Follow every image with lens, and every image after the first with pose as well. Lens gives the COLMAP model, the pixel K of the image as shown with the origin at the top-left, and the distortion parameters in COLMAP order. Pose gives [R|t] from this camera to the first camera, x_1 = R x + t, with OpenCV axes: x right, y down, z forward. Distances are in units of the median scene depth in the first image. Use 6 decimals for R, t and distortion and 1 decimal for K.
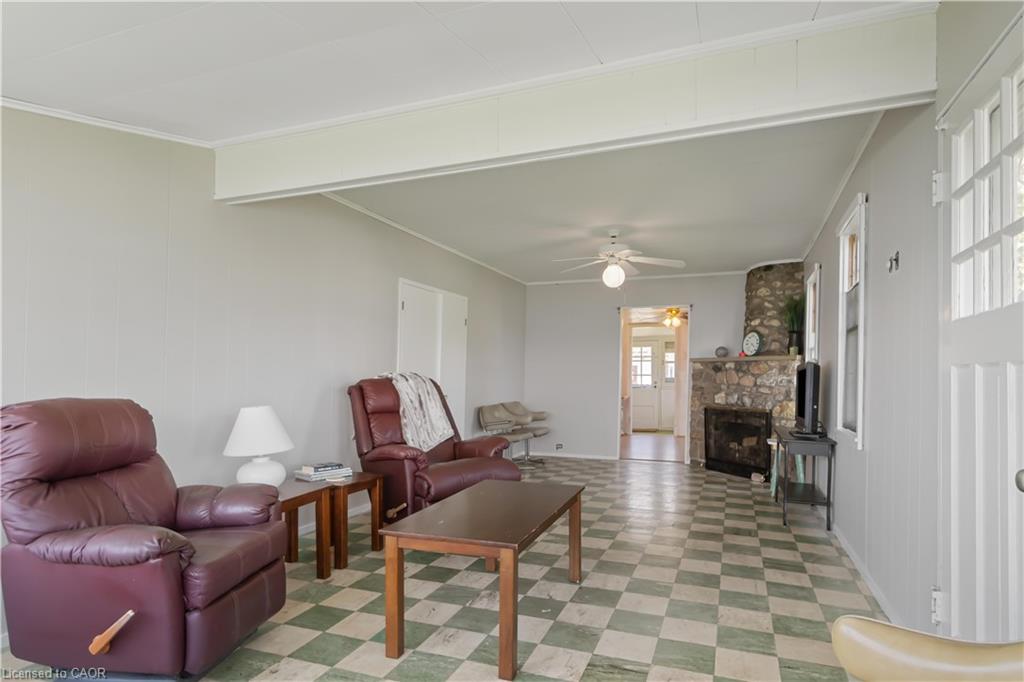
lens RADIAL K [[568.6, 0, 496.3], [0, 568.6, 372.3], [0, 0, 1]] dist [-0.012501, 0.003956]
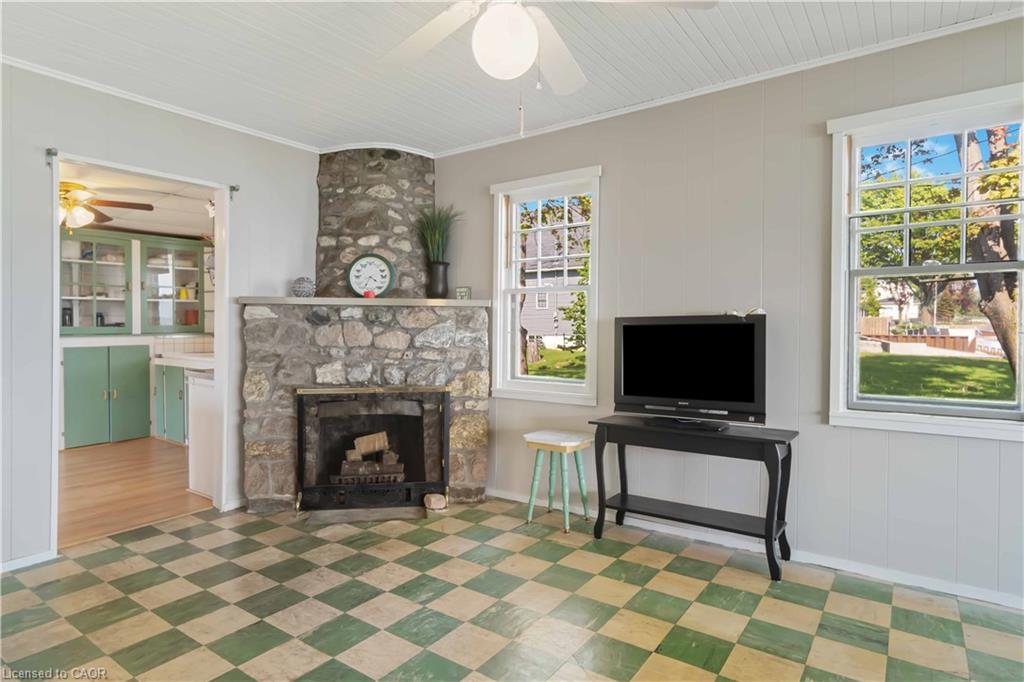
lens RADIAL K [[568.6, 0, 526.8], [0, 568.6, 338.4], [0, 0, 1]] dist [-0.012501, 0.003956]
pose [[0.204248, -0.030633, 0.978440, -0.096738], [-0.006897, 0.999440, 0.032730, -0.006646], [-0.978895, -0.013433, 0.203923, 0.734935]]
